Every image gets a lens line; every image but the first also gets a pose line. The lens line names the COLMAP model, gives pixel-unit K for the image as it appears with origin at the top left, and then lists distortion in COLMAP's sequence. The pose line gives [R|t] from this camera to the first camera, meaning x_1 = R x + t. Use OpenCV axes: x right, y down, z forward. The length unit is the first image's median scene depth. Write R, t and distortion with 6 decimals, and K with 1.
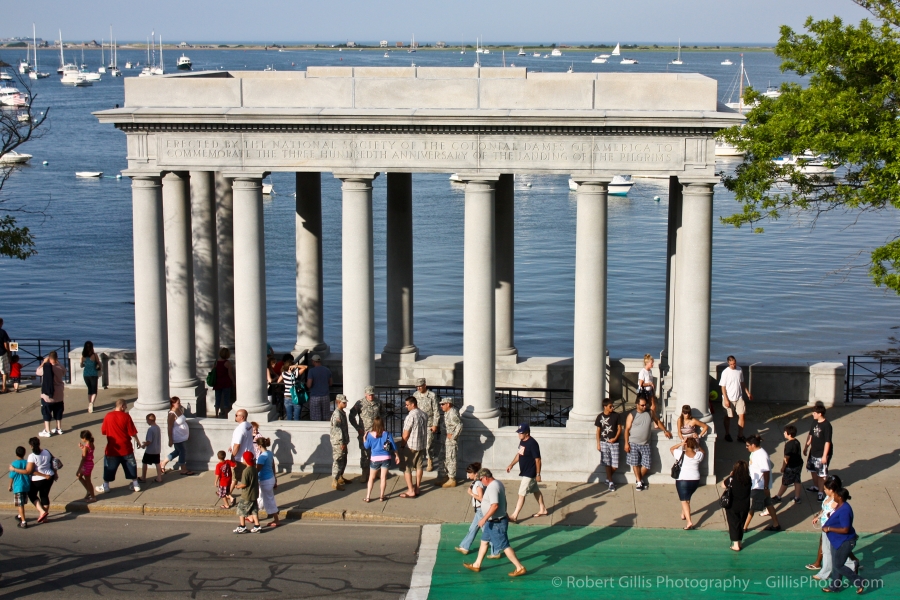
lens RADIAL K [[1464.1, 0, 481.0], [0, 1464.1, 296.4], [0, 0, 1]] dist [-0.049801, -0.072473]
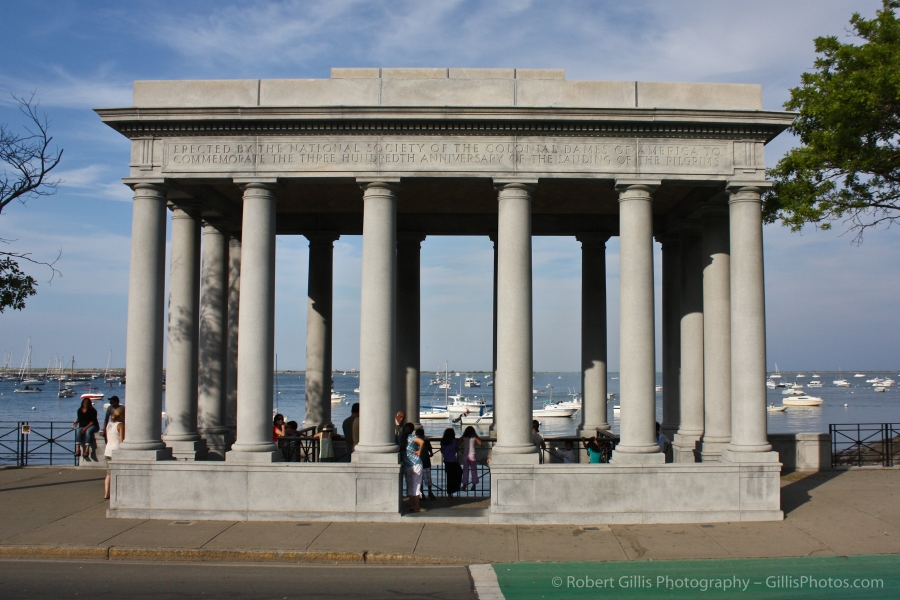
lens RADIAL K [[883.2, 0, 502.4], [0, 883.2, 302.1], [0, 0, 1]] dist [-0.175217, 0.152801]
pose [[0.994413, 0.007715, 0.105279, -0.067419], [0.017587, 0.971279, -0.237292, 0.123372], [-0.104086, 0.237817, 0.965717, 0.488050]]
